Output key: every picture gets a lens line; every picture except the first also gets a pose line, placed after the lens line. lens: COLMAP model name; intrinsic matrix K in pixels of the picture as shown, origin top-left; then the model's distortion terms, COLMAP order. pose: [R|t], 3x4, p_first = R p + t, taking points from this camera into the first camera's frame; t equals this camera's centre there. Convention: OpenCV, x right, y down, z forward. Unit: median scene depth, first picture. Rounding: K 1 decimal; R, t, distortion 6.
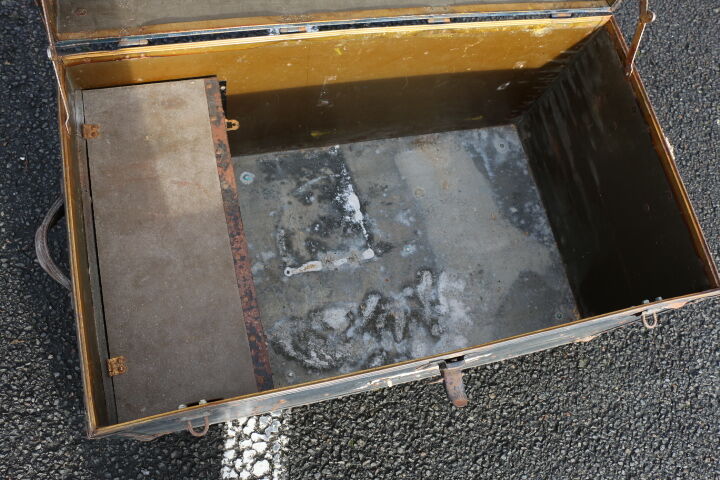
lens RADIAL K [[621.0, 0, 365.2], [0, 621.0, 249.0], [0, 0, 1]] dist [-0.143007, 0.126441]
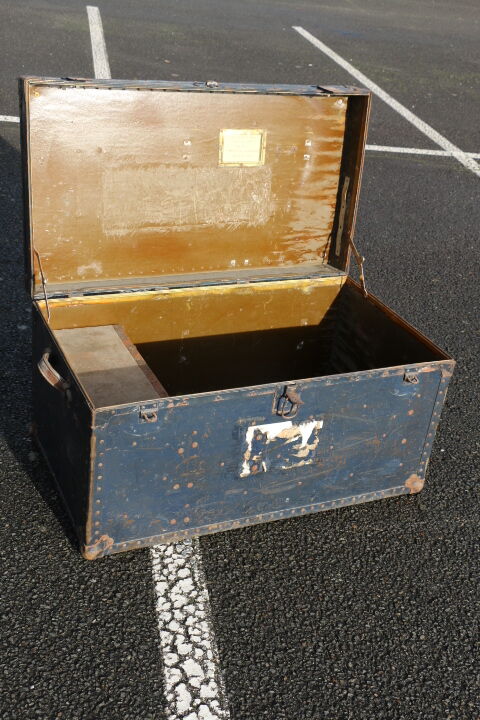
lens RADIAL K [[902.7, 0, 240.0], [0, 902.7, 341.1], [0, 0, 1]] dist [0.041496, 0.000000]
pose [[0.976765, -0.166959, 0.134369, -0.211712], [0.213982, 0.724836, -0.654847, 1.161685], [0.011937, 0.668384, 0.743720, -0.642325]]
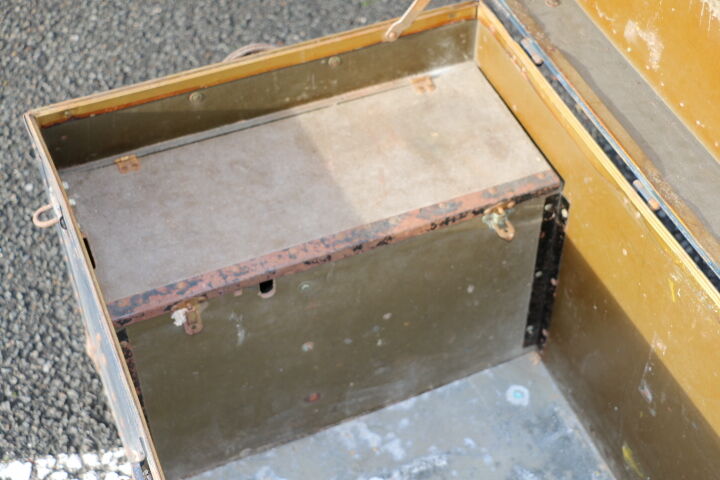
lens RADIAL K [[1127.9, 0, 352.5], [0, 1127.9, 245.1], [0, 0, 1]] dist [0.154599, 0.000000]
pose [[0.170347, 0.589181, -0.789840, 0.614189], [-0.925960, 0.369855, 0.076189, -0.111894], [0.337016, 0.718382, 0.608562, 0.168571]]
